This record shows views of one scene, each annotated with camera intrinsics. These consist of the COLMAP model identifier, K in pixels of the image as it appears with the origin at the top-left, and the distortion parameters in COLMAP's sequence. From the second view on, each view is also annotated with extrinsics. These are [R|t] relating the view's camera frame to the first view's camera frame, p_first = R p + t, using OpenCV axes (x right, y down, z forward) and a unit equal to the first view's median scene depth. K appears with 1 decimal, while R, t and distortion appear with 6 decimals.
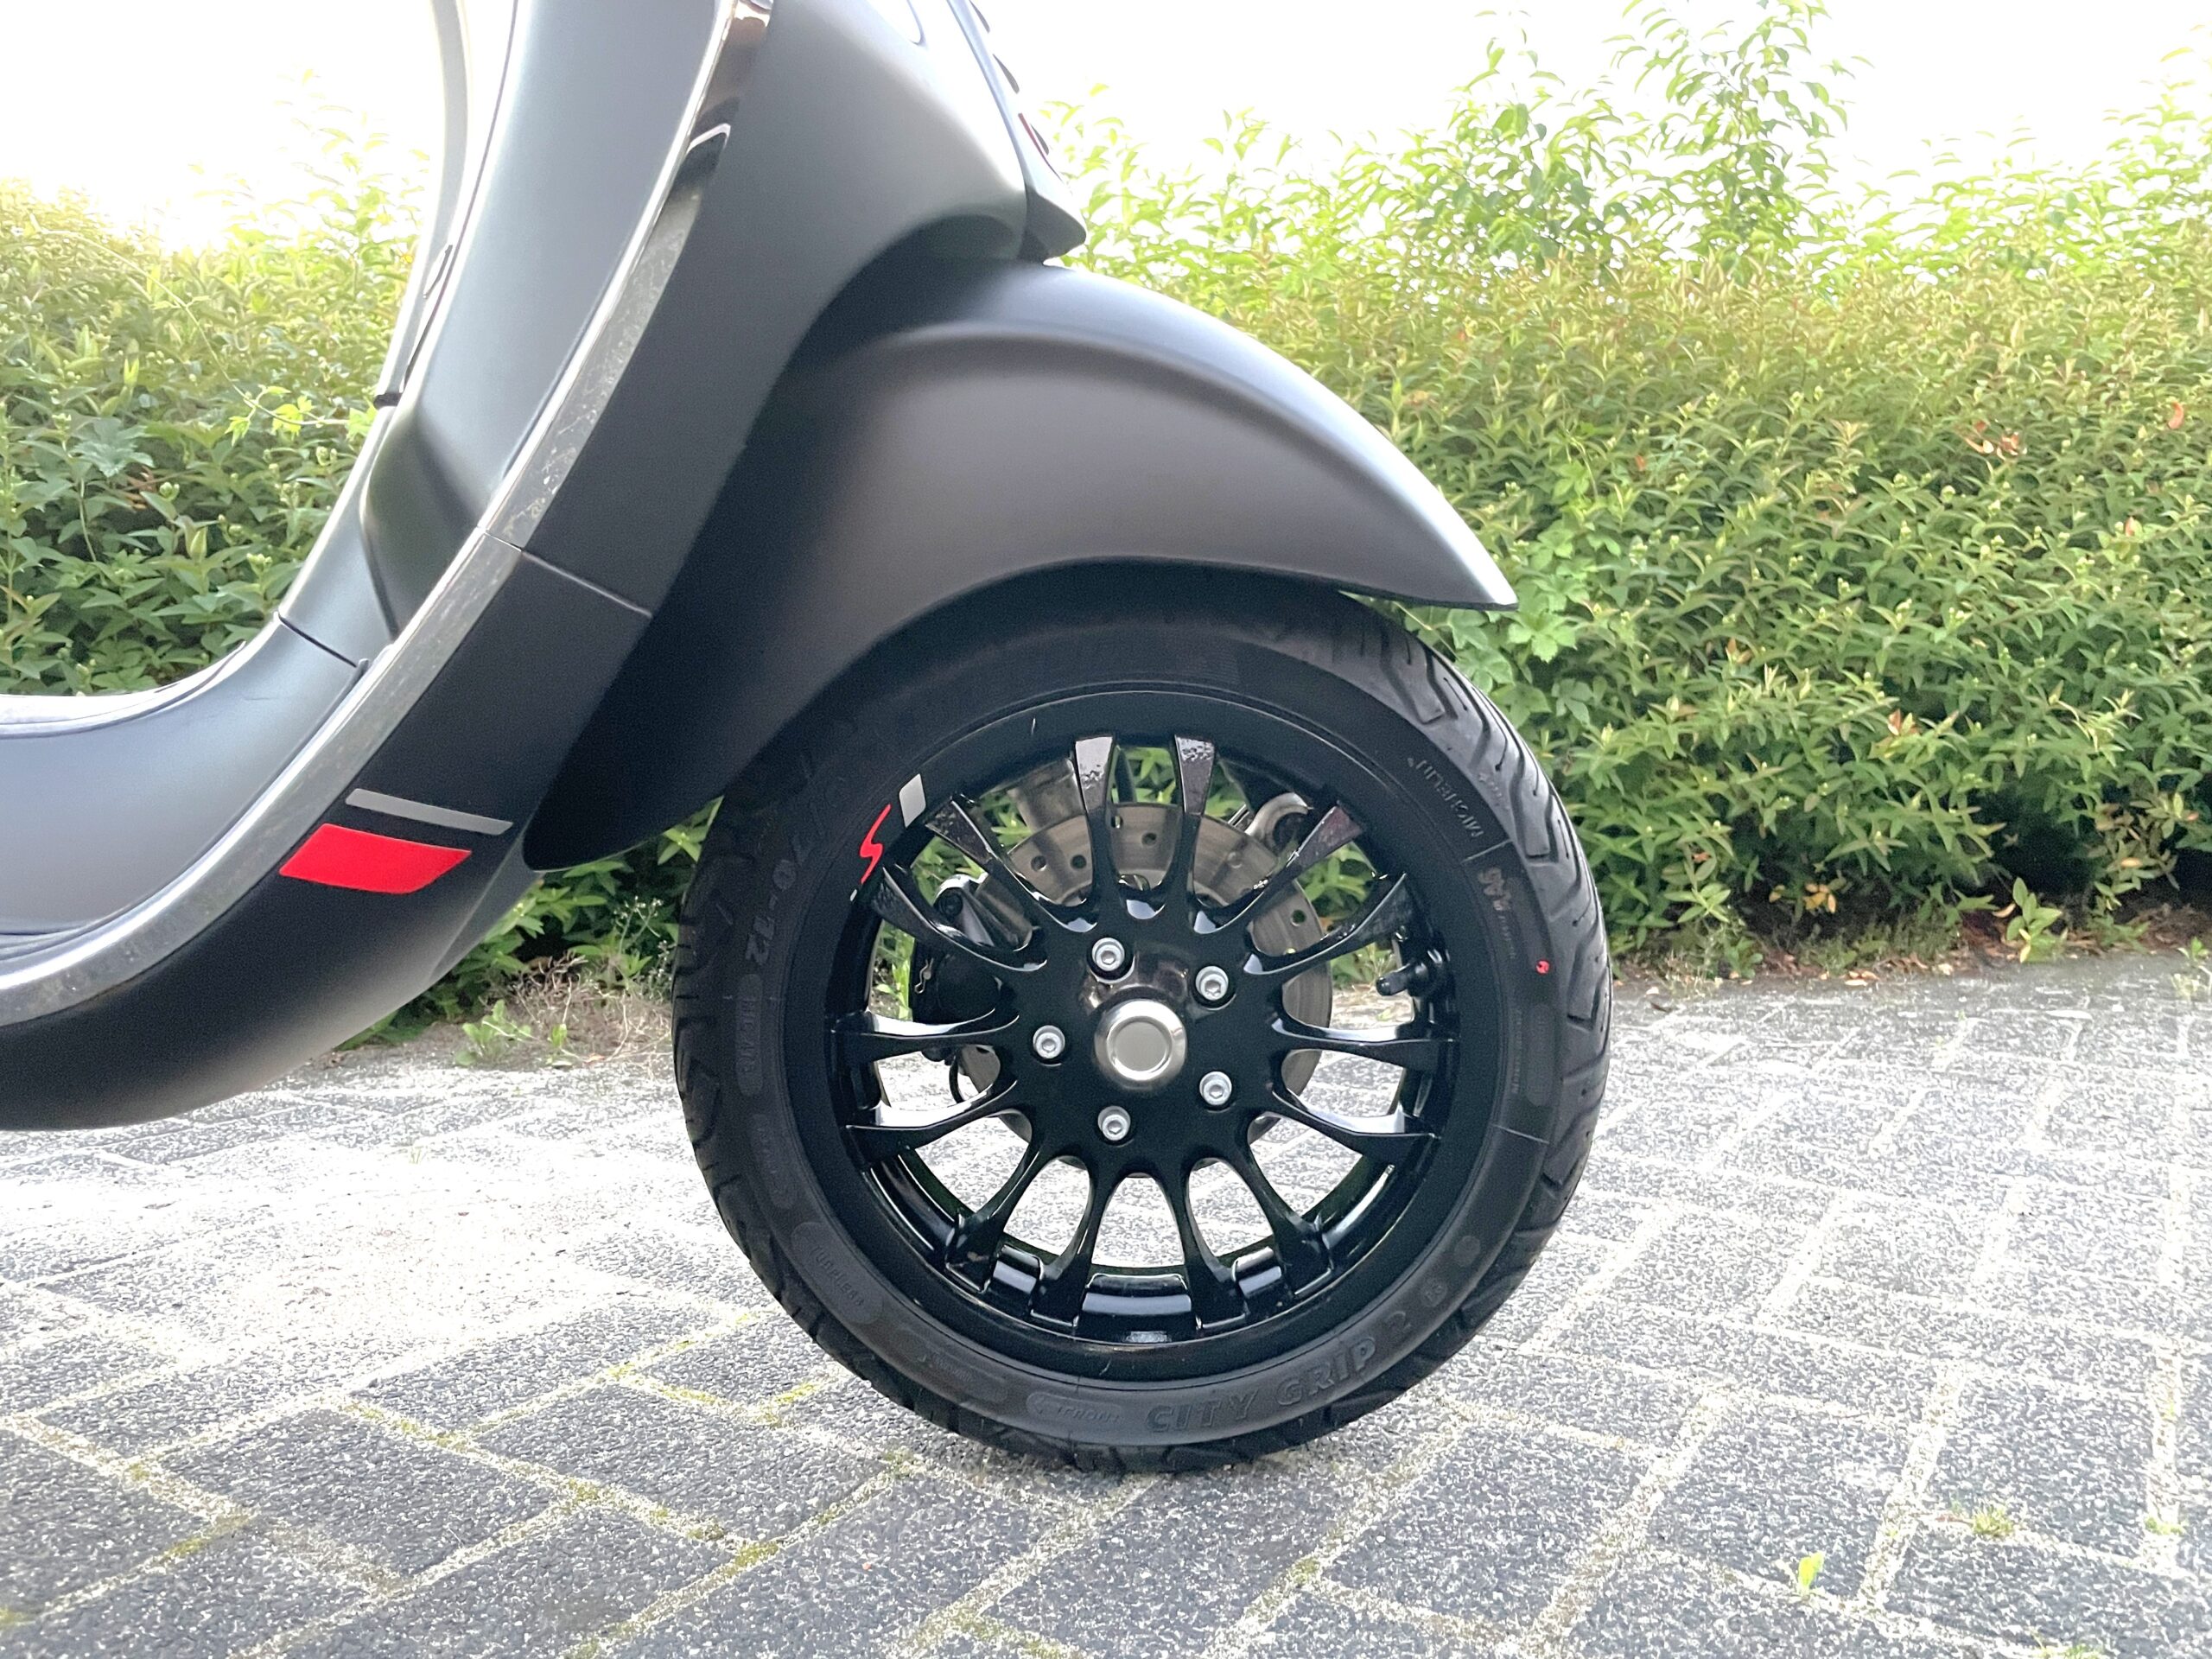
lens RADIAL K [[1730.3, 0, 1115.1], [0, 1730.3, 808.1], [0, 0, 1]] dist [0.105989, -0.143240]
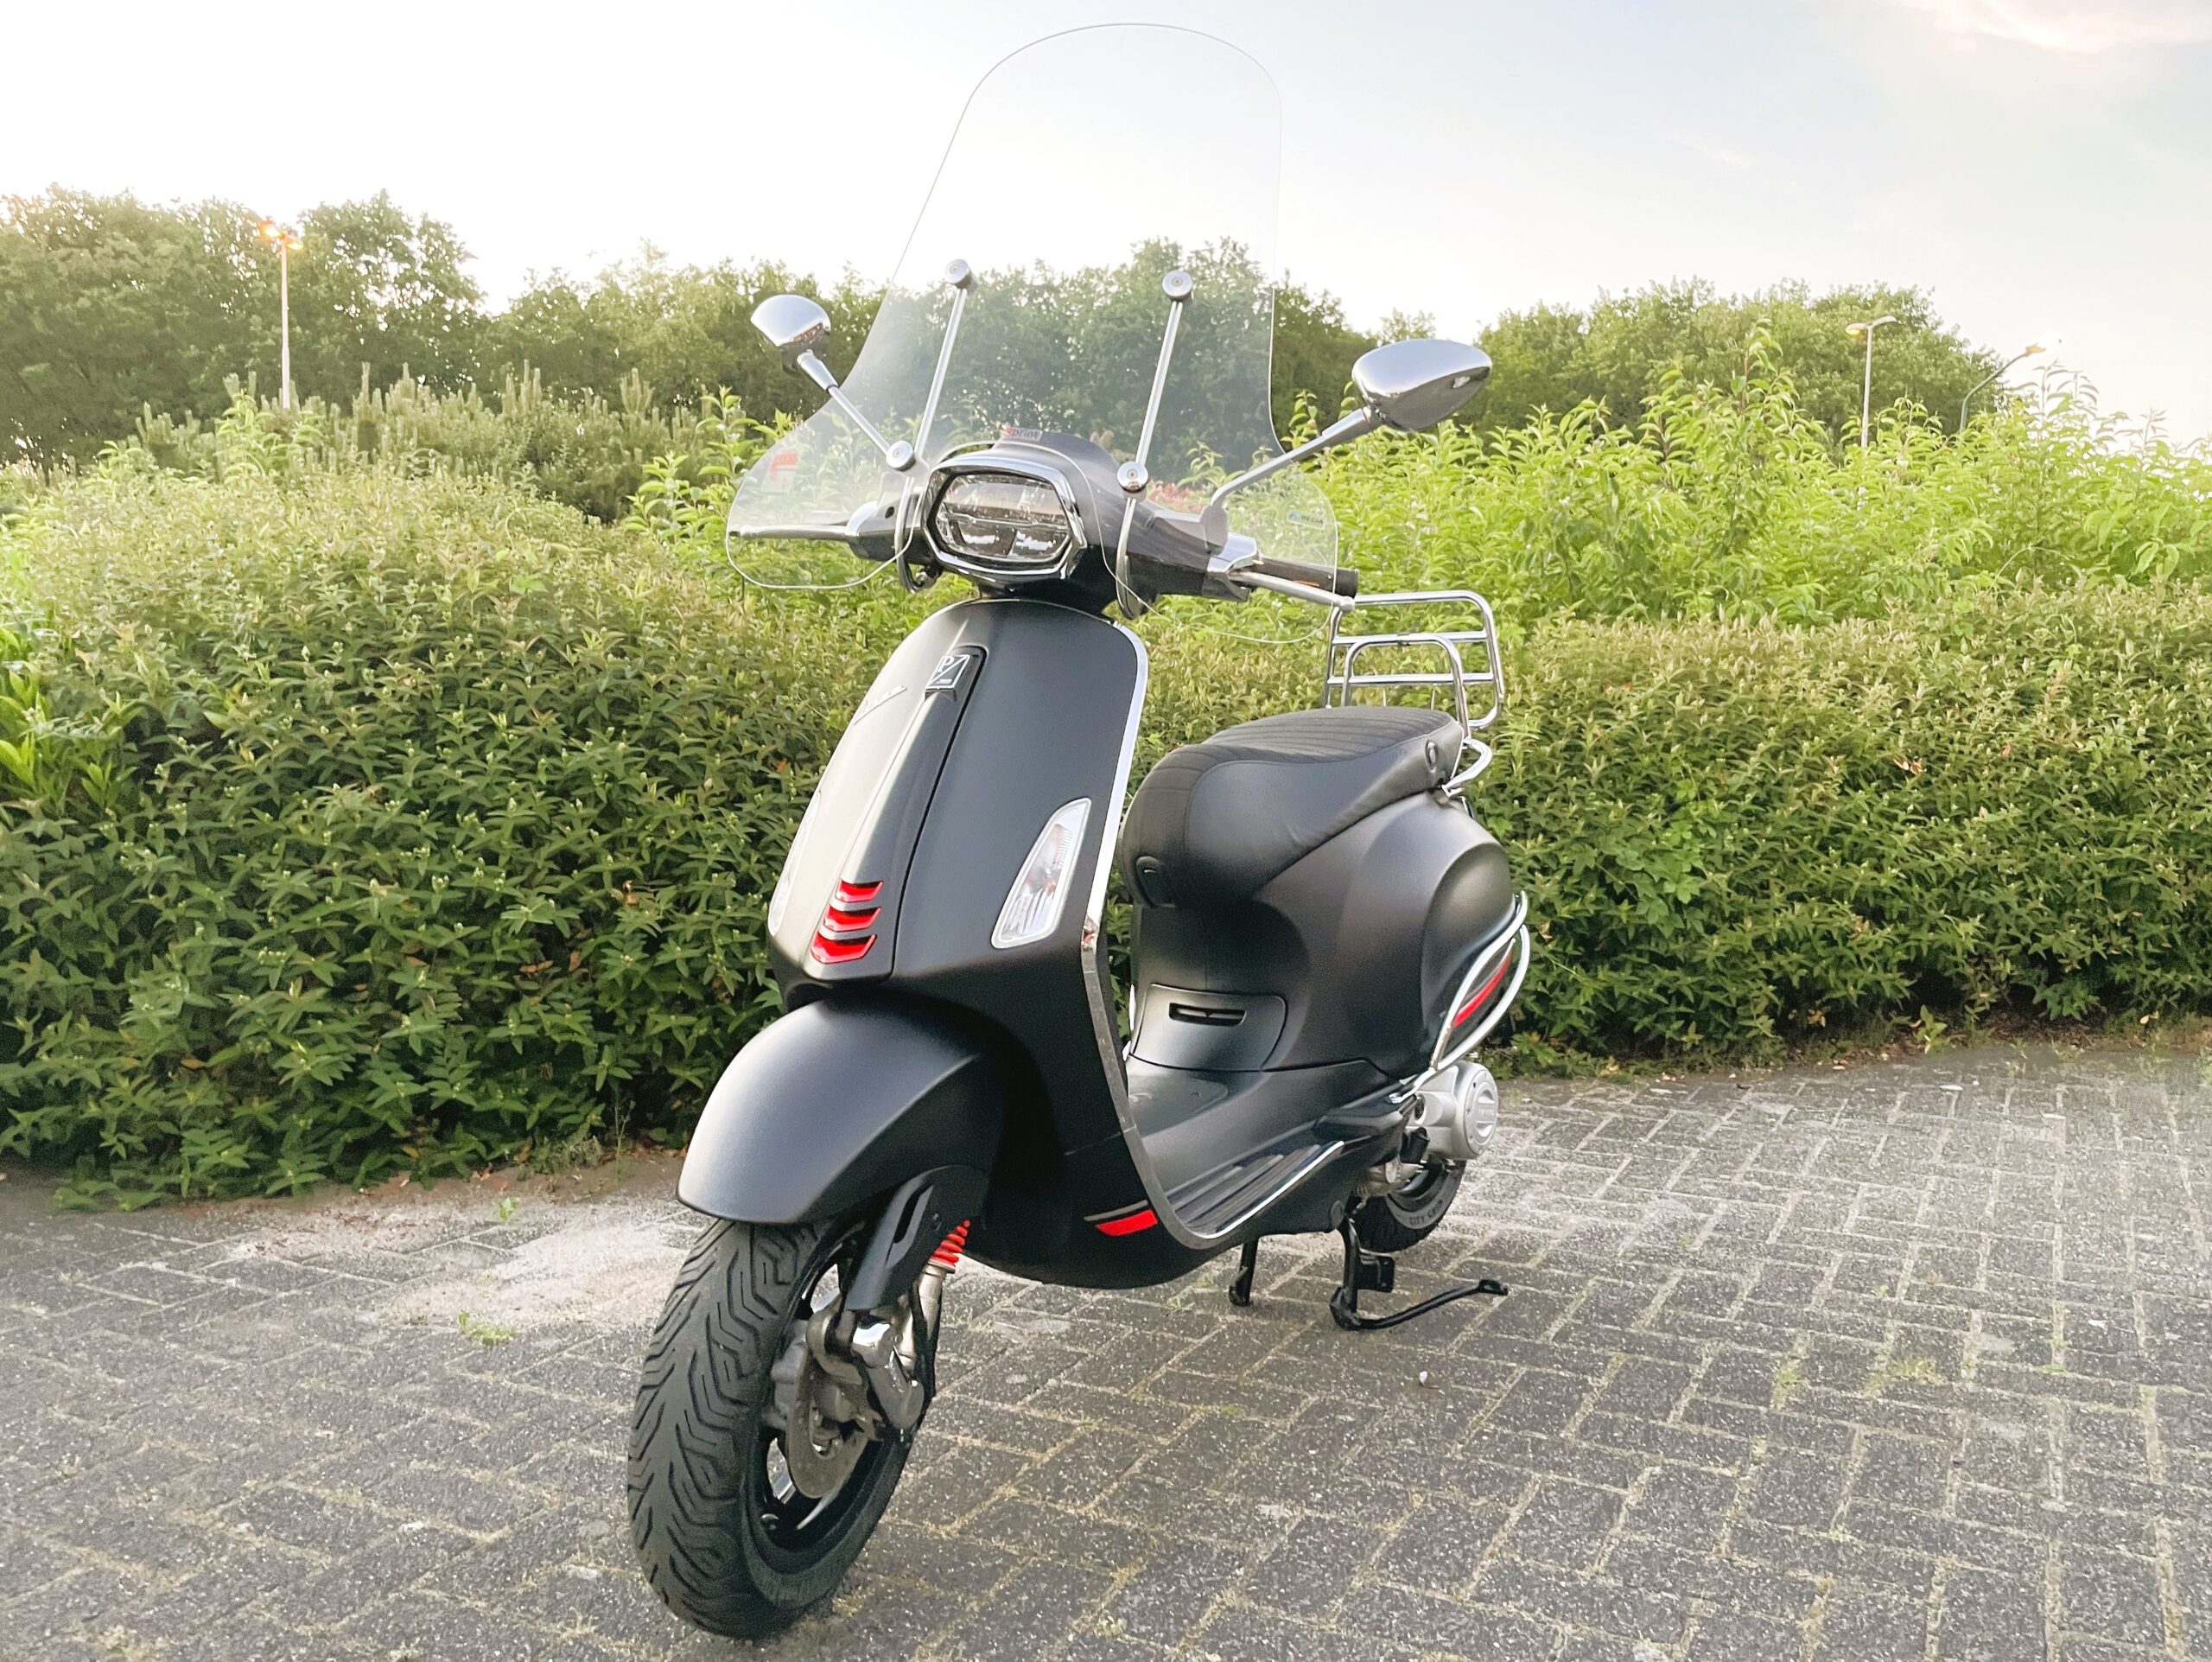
lens RADIAL K [[1847.4, 0, 1209.0], [0, 1847.4, 801.9], [0, 0, 1]] dist [0.115017, -0.165737]
pose [[0.992837, -0.003110, 0.119432, -0.460158], [0.003092, 0.999995, 0.000337, -0.181483], [-0.119433, 0.000034, 0.992842, -0.849501]]
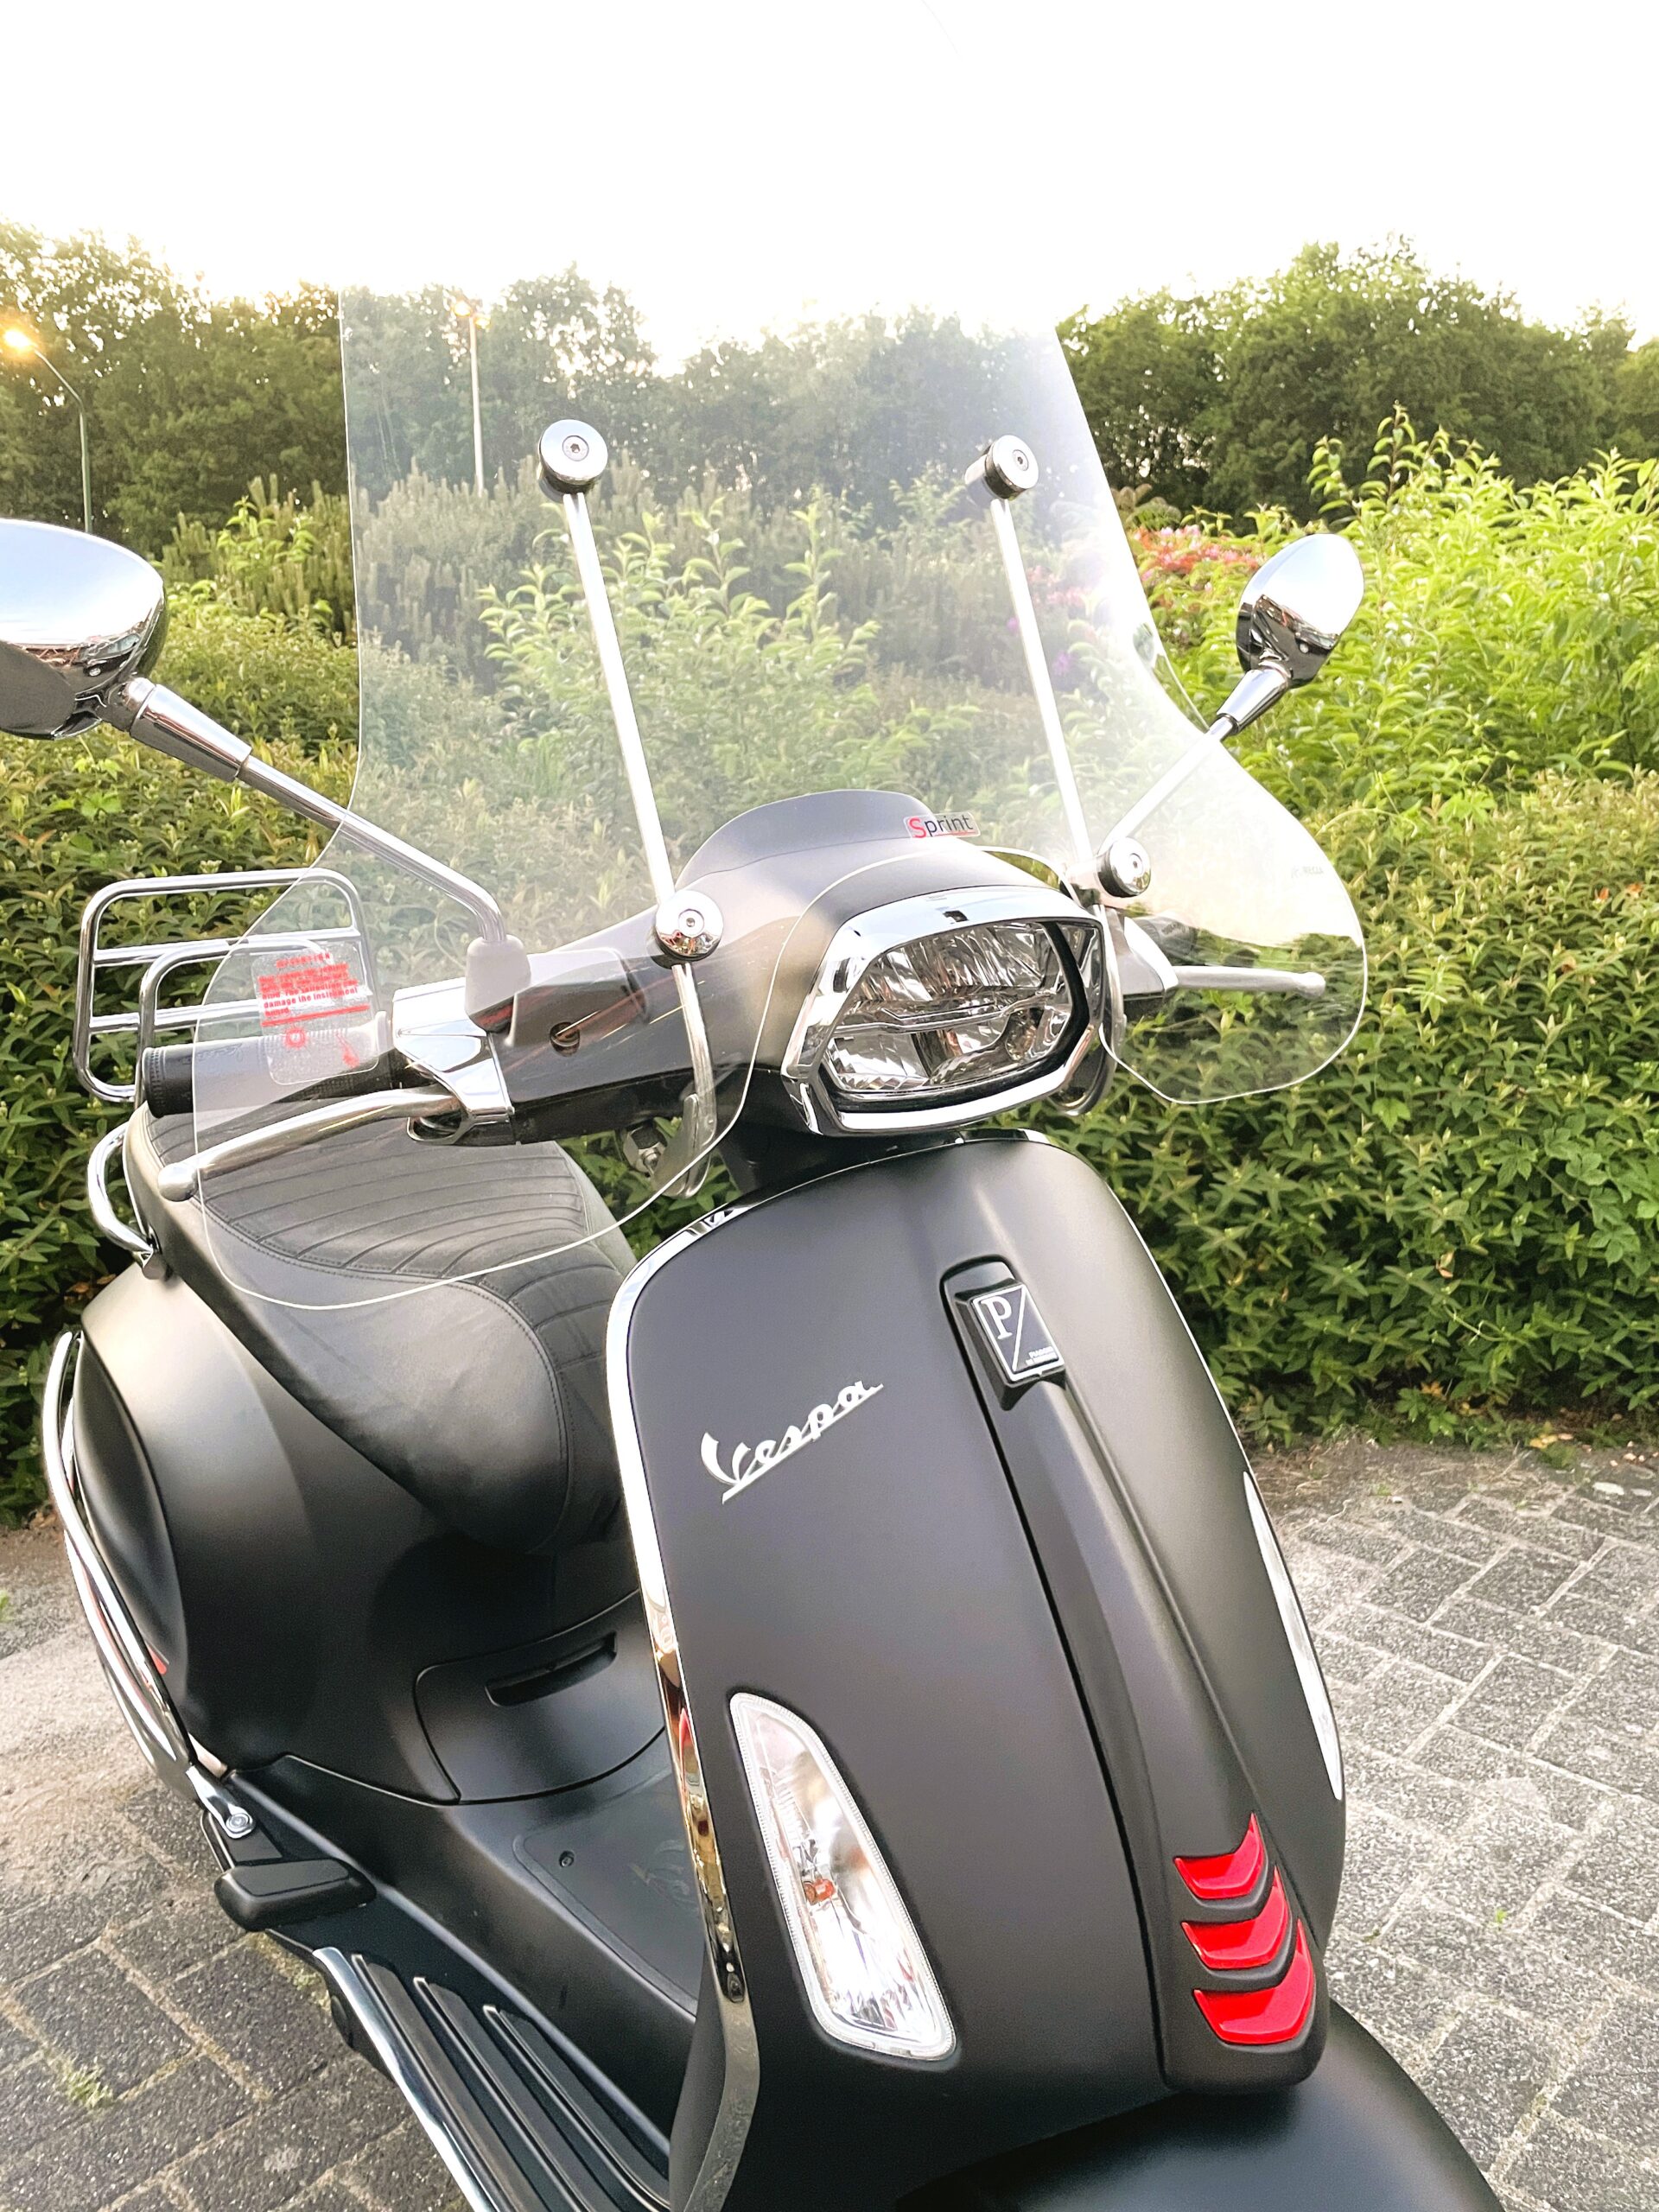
lens RADIAL K [[1729.9, 0, 829.5], [0, 1729.9, 1106.0], [0, 0, 1]] dist [0.089997, -0.124087]
pose [[0.985225, 0.030153, -0.168592, -0.136742], [-0.003296, 0.987536, 0.157362, -0.354077], [0.171235, -0.154481, 0.973044, -0.327461]]
